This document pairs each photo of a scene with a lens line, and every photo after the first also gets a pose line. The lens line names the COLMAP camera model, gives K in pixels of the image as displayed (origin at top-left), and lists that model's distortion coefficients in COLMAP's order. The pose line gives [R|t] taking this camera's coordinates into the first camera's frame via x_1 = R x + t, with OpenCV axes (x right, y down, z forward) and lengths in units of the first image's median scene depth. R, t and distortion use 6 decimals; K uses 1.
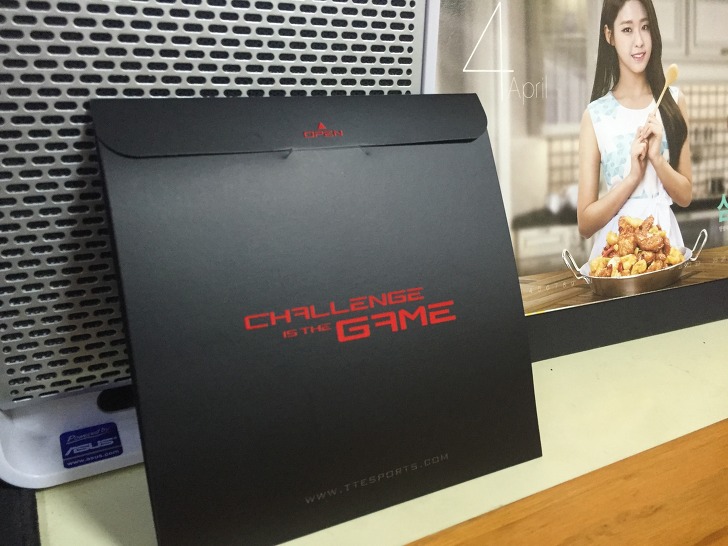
lens RADIAL K [[628.1, 0, 362.7], [0, 628.1, 275.5], [0, 0, 1]] dist [0.060901, -0.082240]
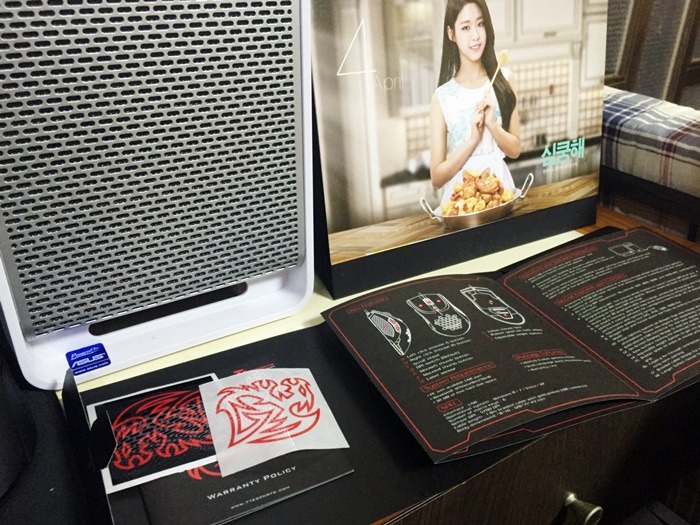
lens RADIAL K [[603.9, 0, 346.1], [0, 603.9, 264.4], [0, 0, 1]] dist [0.060901, -0.082240]
pose [[0.996889, -0.047776, 0.062693, 0.066995], [0.037450, 0.986948, 0.156621, -0.109726], [-0.069358, -0.153786, 0.985667, -0.295446]]
